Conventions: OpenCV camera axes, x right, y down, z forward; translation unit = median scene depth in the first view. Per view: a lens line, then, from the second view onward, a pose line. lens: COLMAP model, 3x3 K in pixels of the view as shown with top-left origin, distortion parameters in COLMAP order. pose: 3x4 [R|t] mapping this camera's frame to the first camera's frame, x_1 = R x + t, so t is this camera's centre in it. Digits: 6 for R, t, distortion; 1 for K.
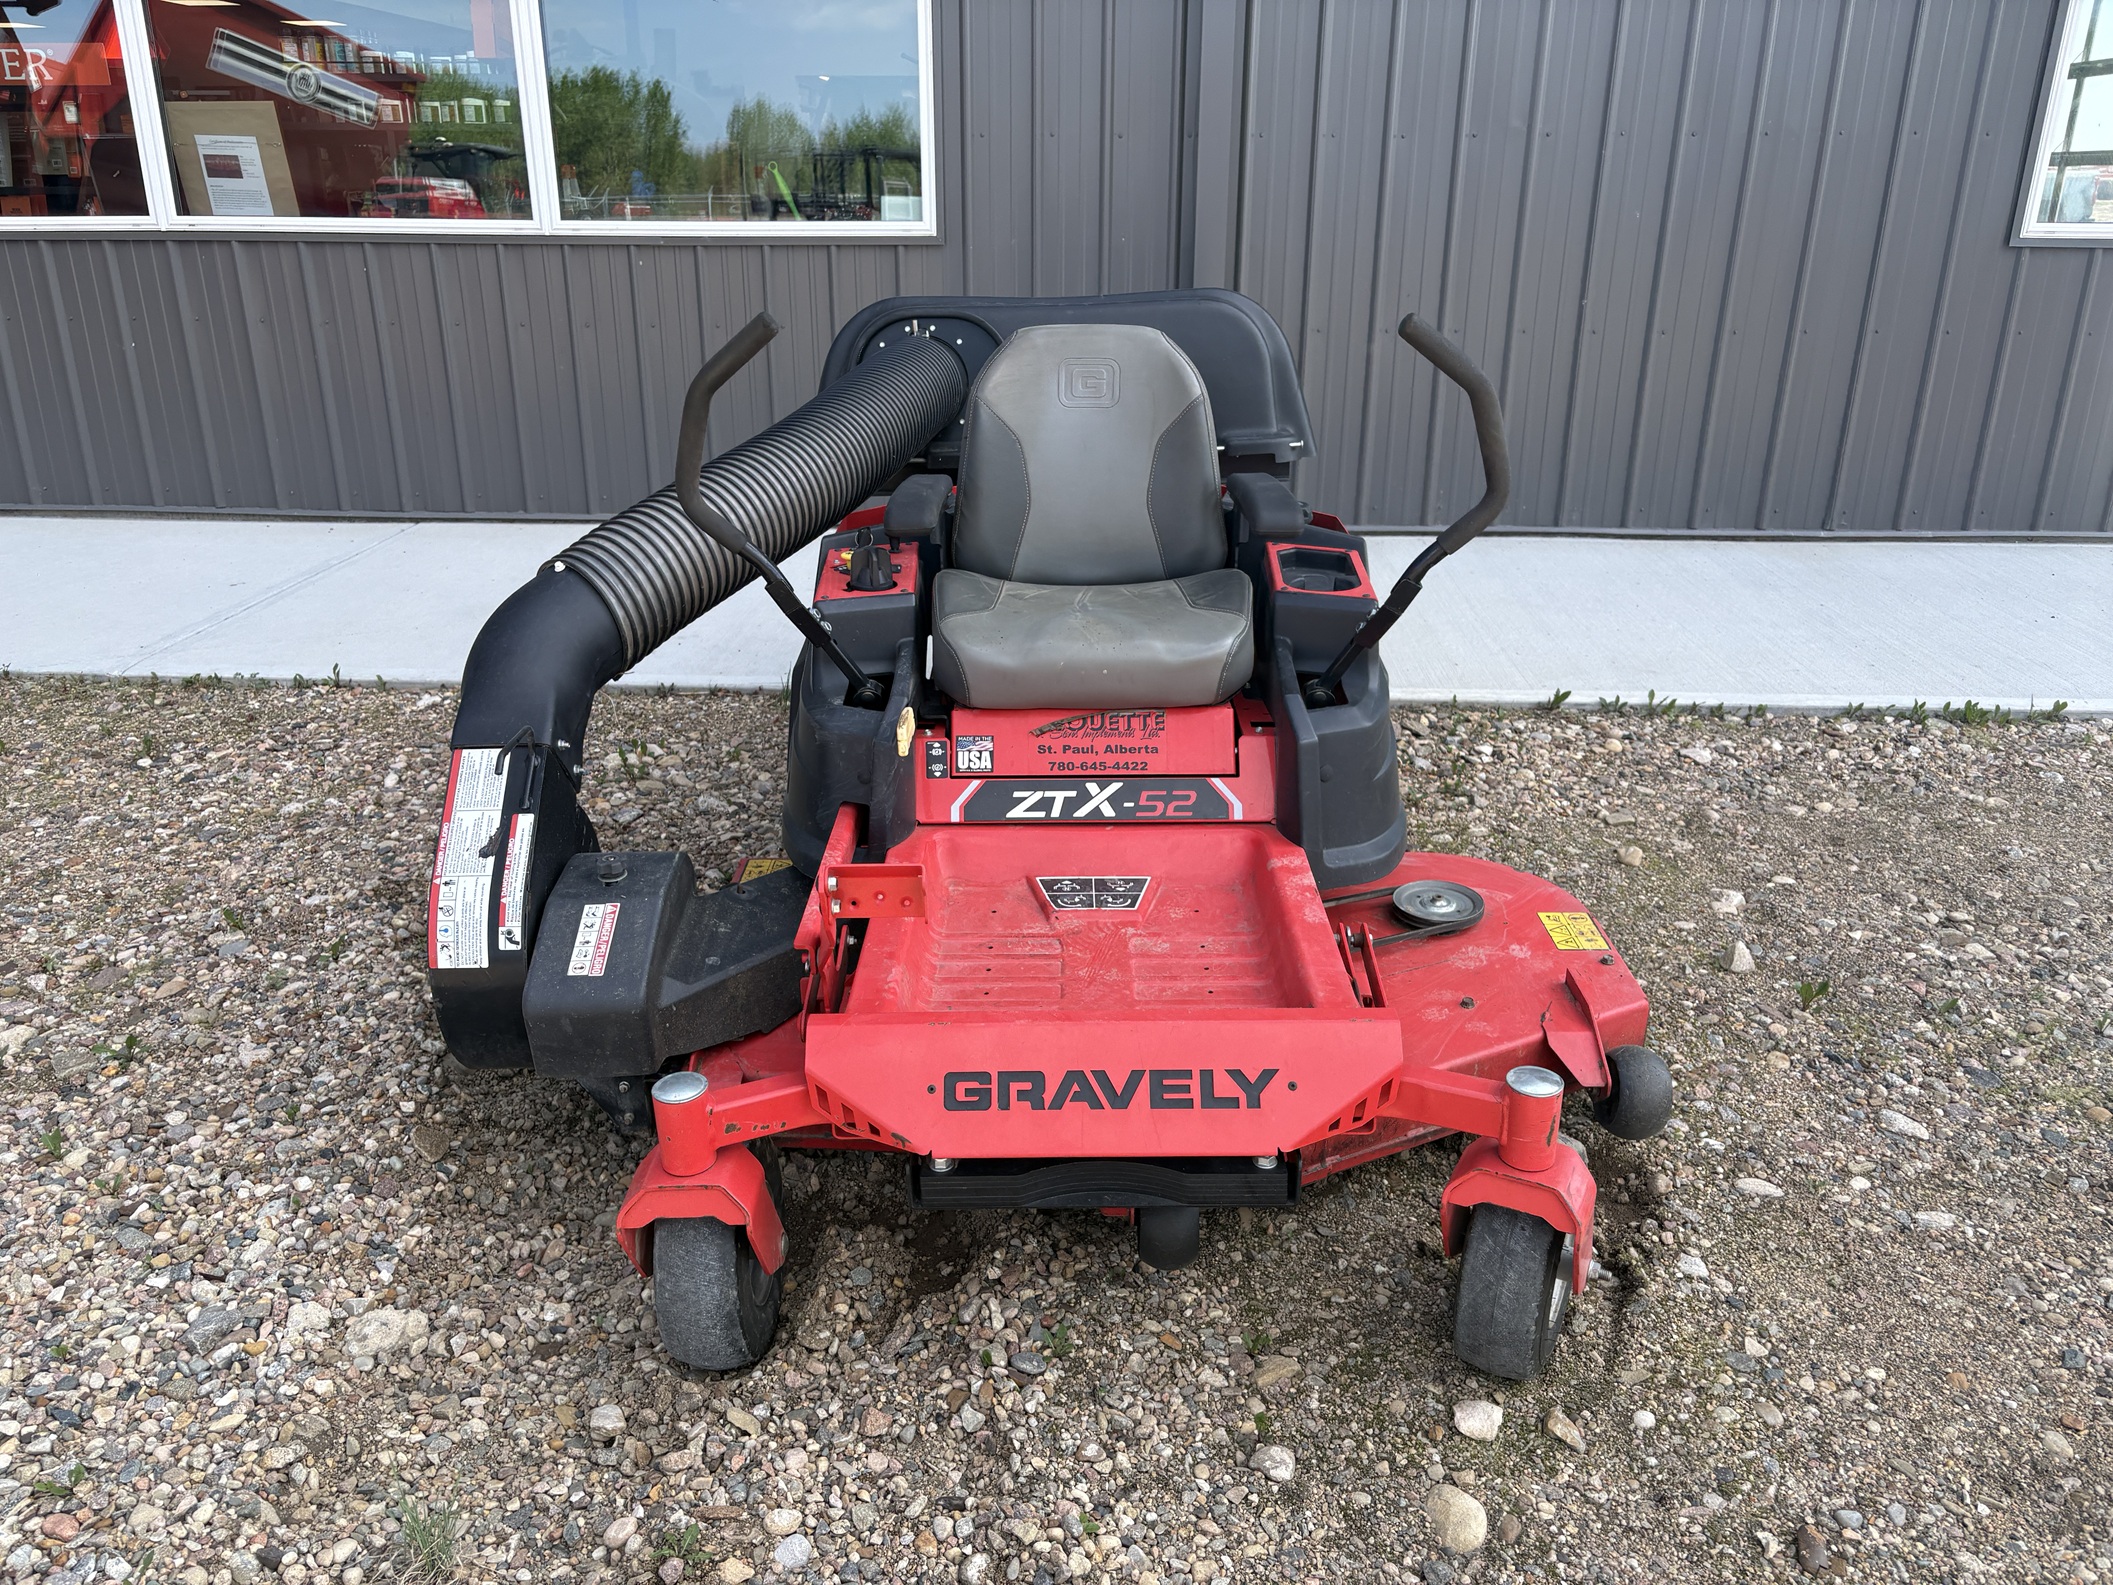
lens RADIAL K [[1591.2, 0, 1054.0], [0, 1591.2, 750.5], [0, 0, 1]] dist [0.091686, -0.124804]
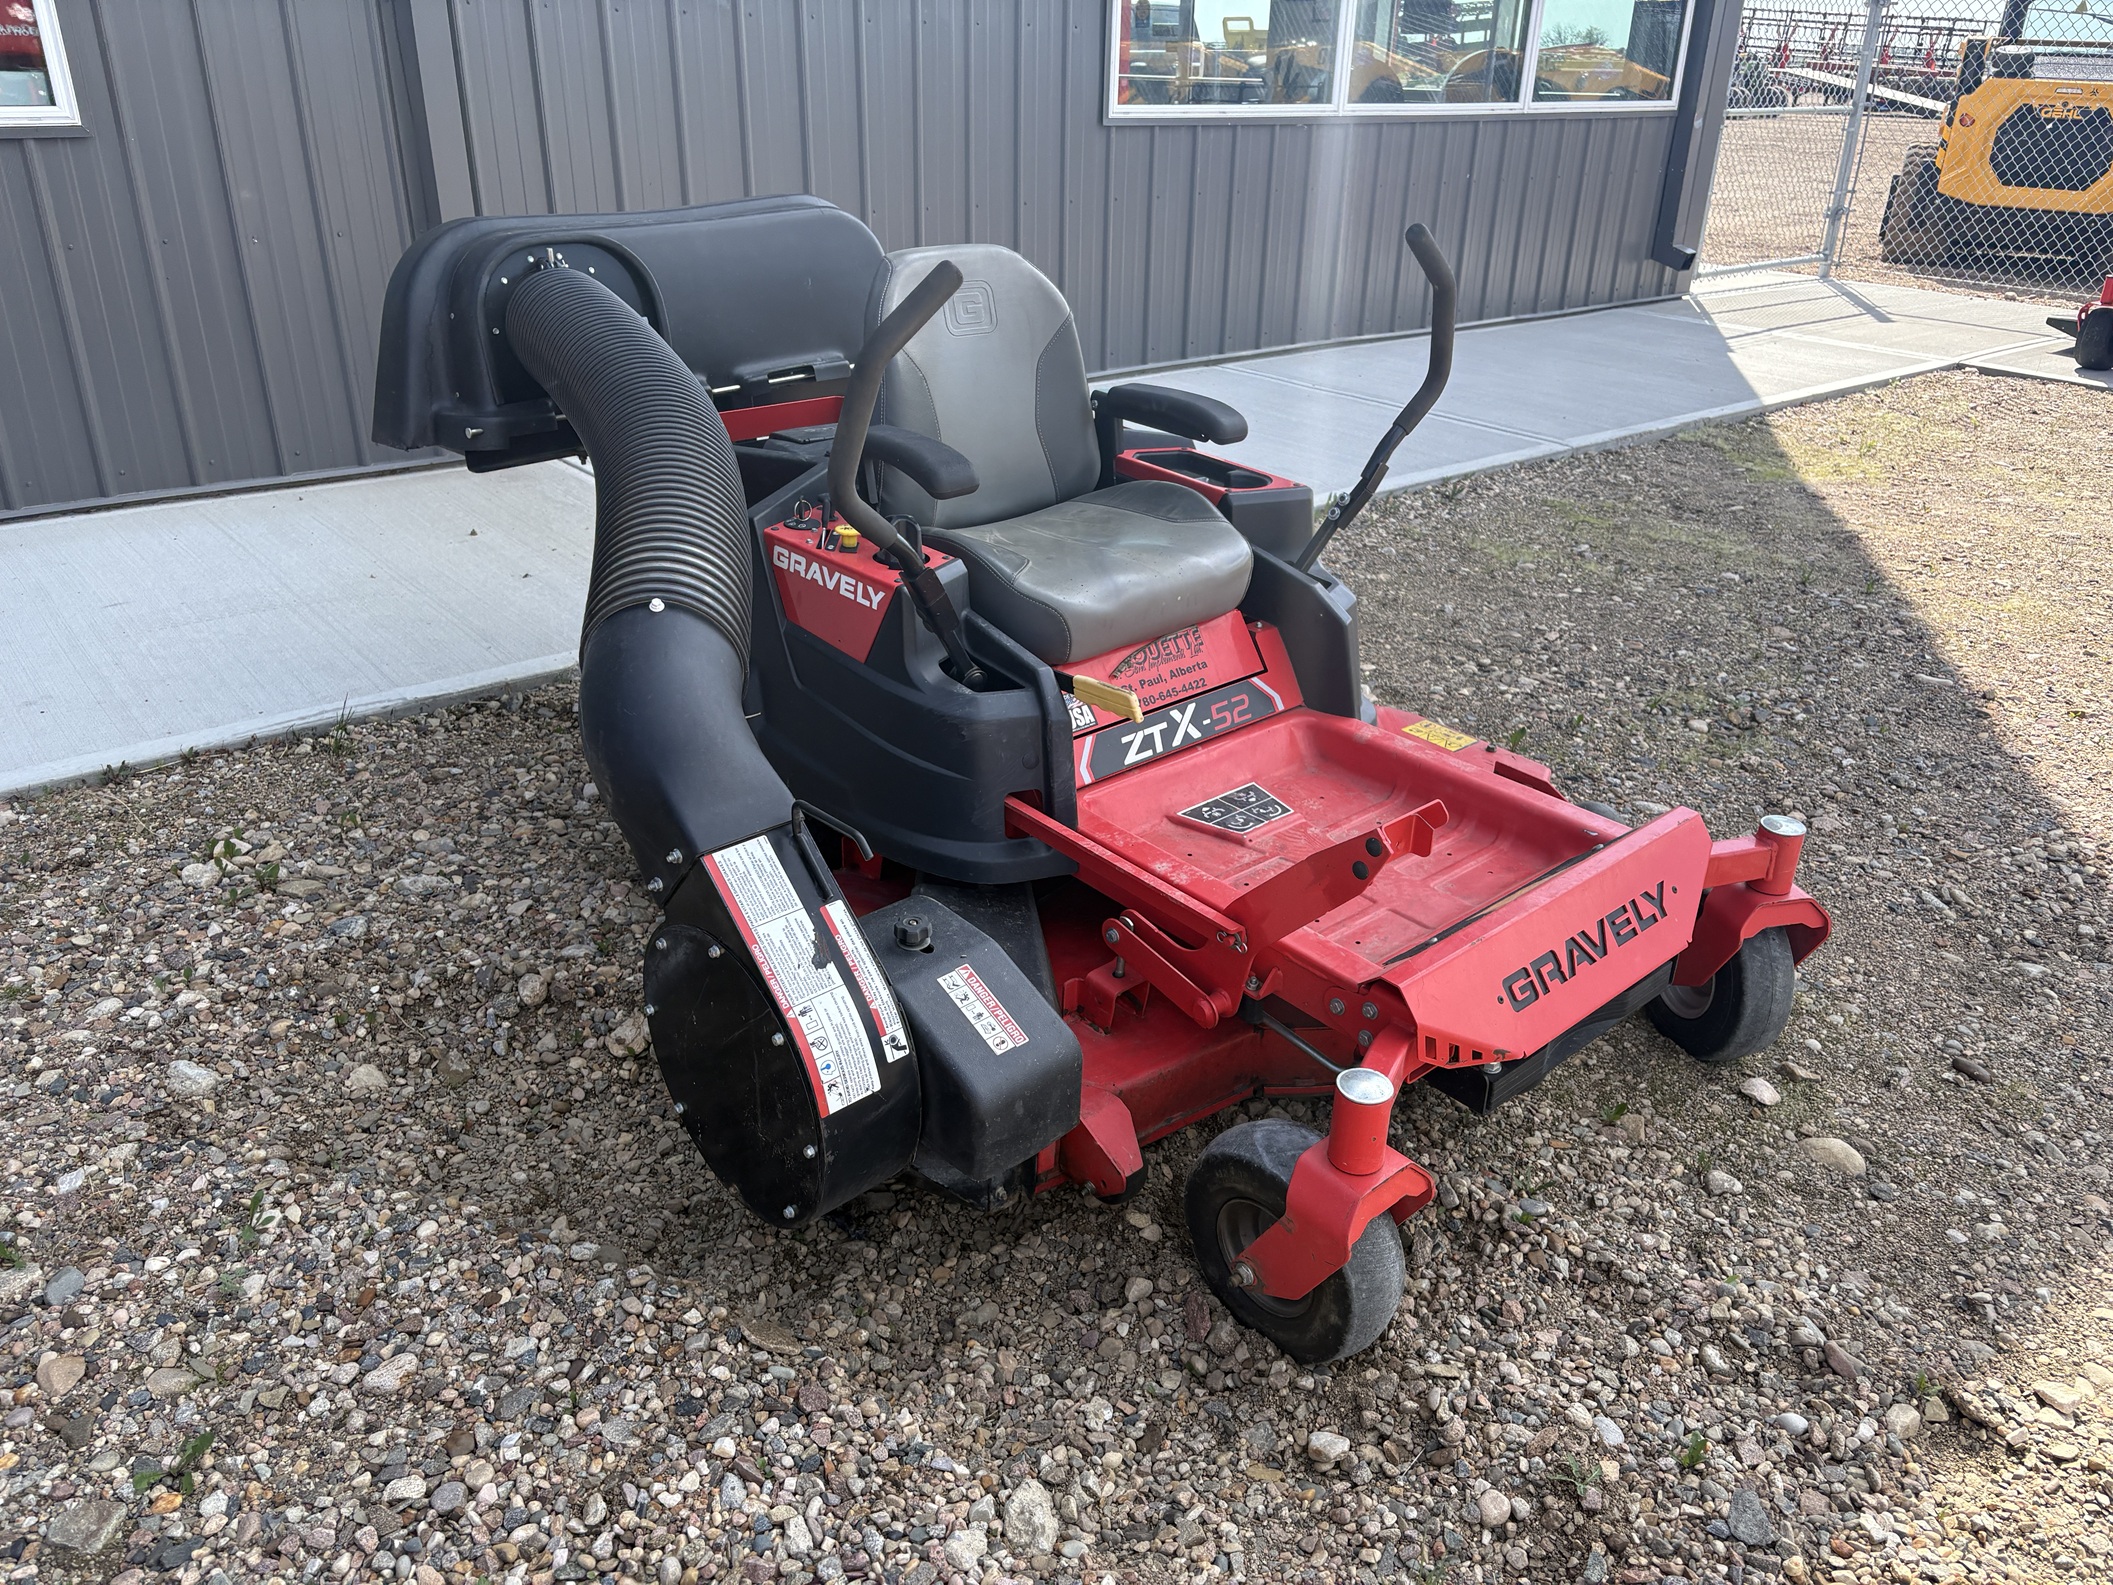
lens RADIAL K [[1556.6, 0, 1056.5], [0, 1556.6, 792.5], [0, 0, 1]] dist [0.128939, -0.157982]
pose [[0.736730, -0.272559, 0.618821, -0.657972], [0.207247, 0.962137, 0.177037, -0.120075], [-0.643644, -0.002180, 0.765322, 0.288687]]
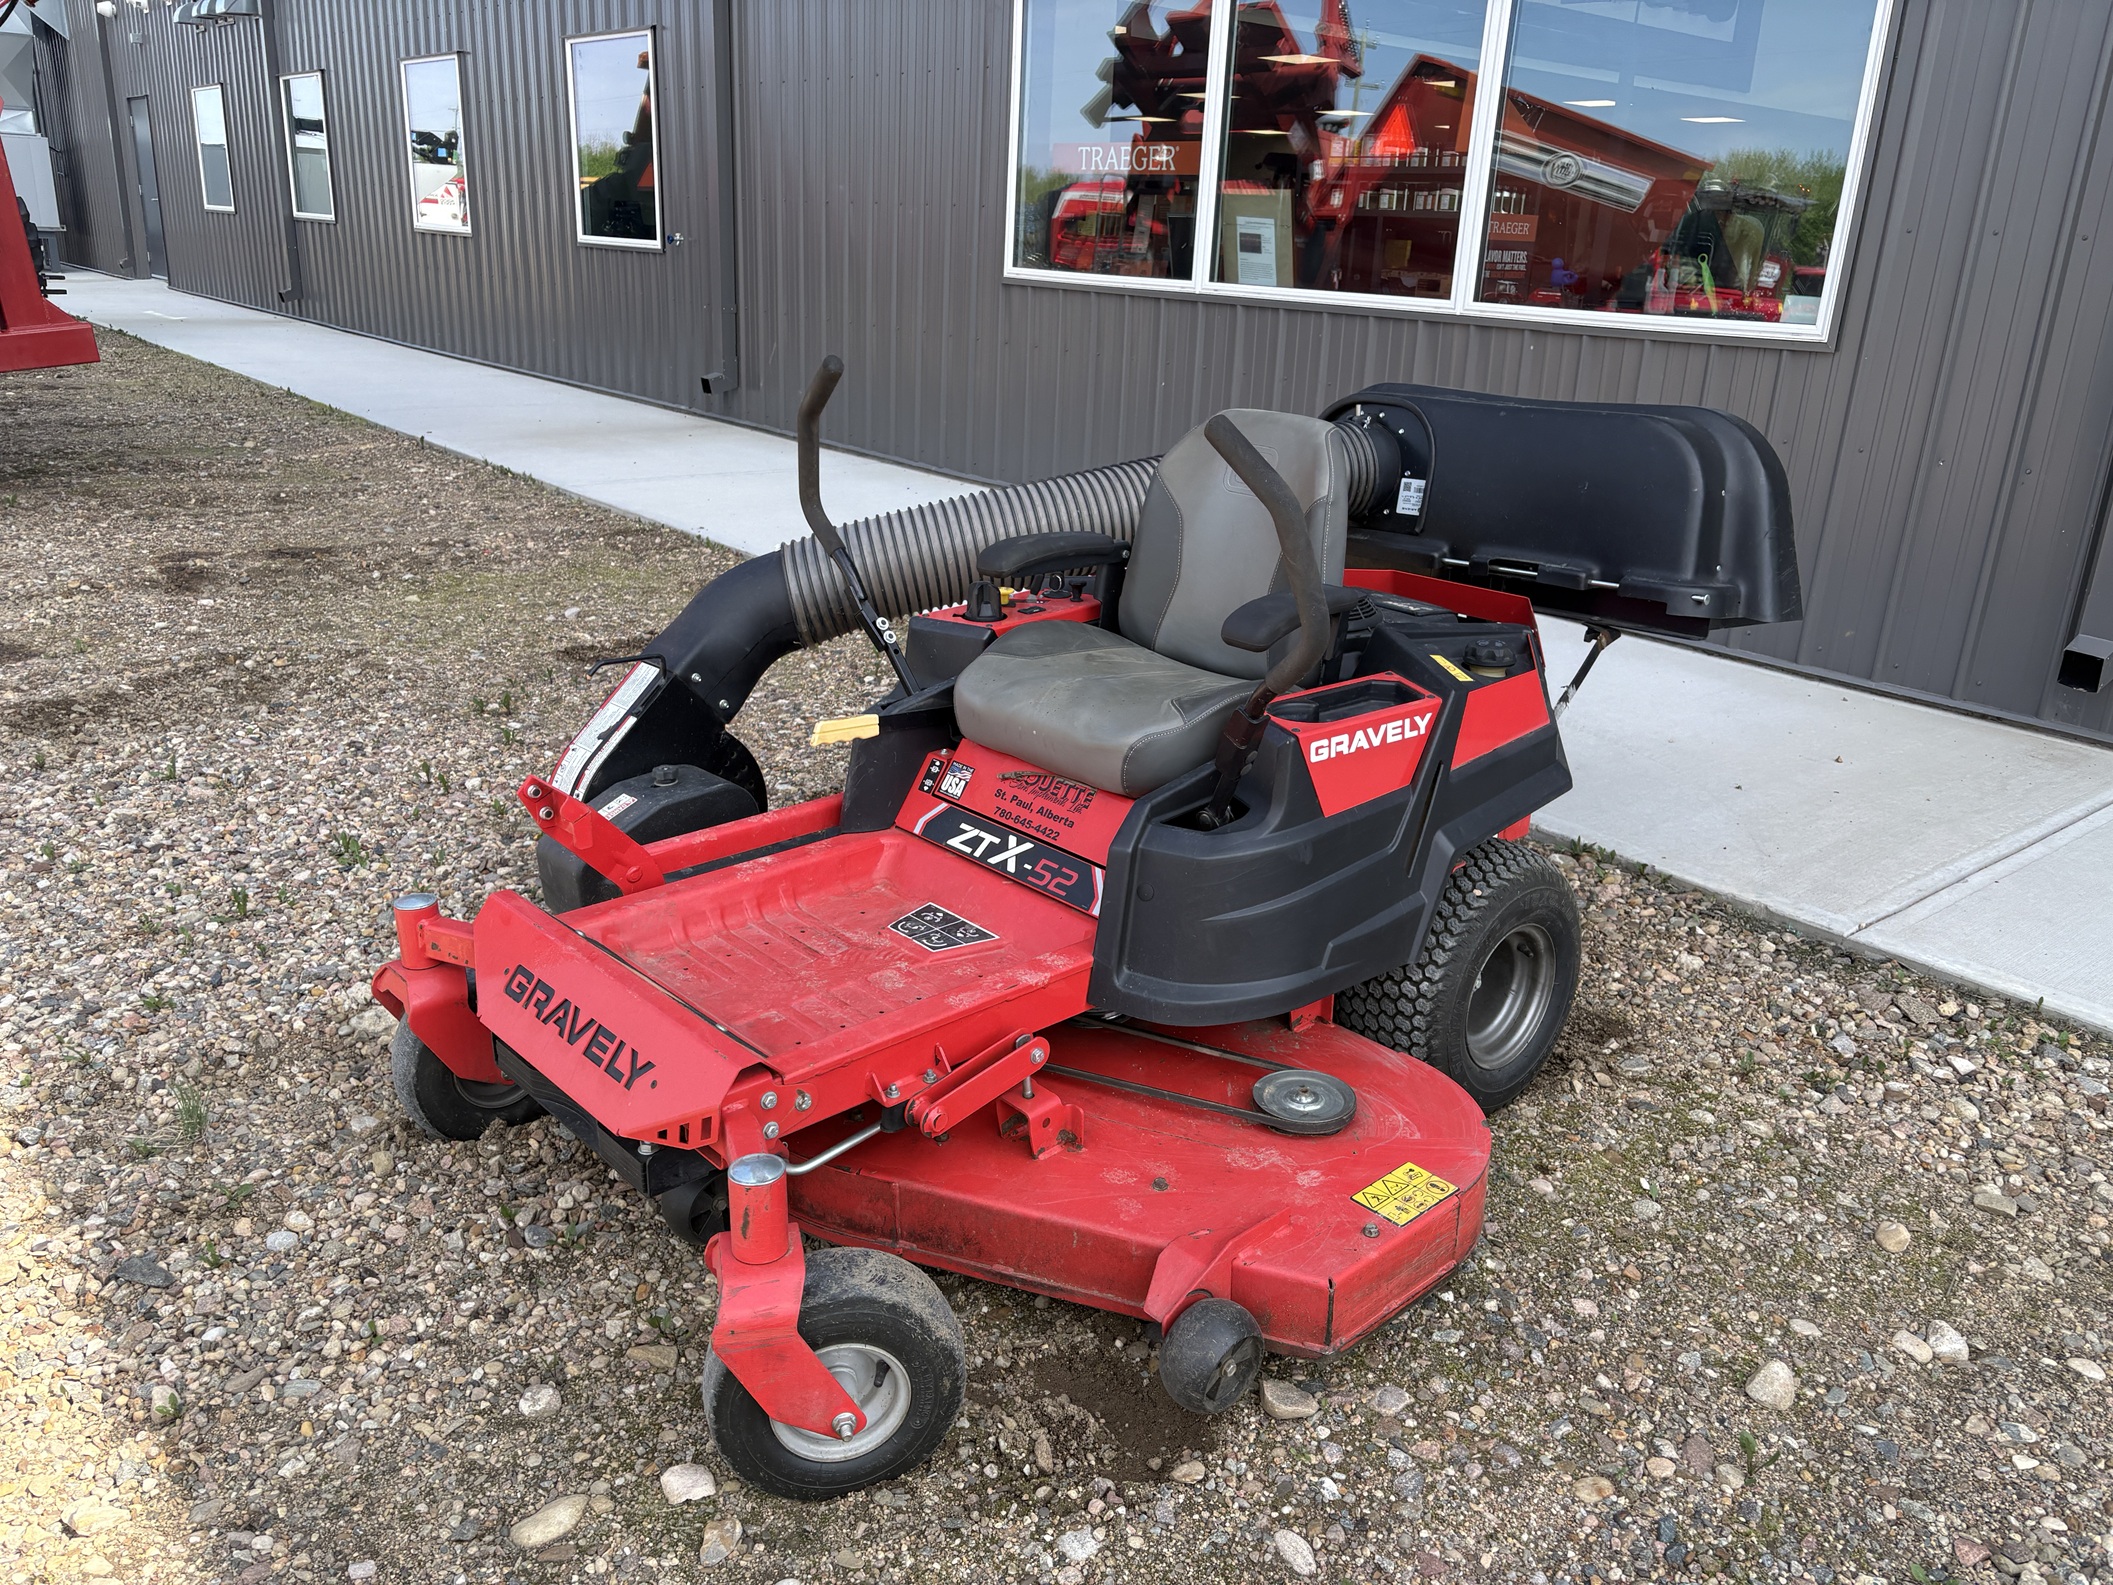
lens RADIAL K [[1591.2, 0, 1054.0], [0, 1591.2, 750.5], [0, 0, 1]] dist [0.091686, -0.124804]
pose [[0.678702, 0.251503, -0.690007, 0.729659], [-0.285612, 0.955964, 0.067510, -0.108215], [0.676601, 0.151255, 0.720648, 0.273976]]
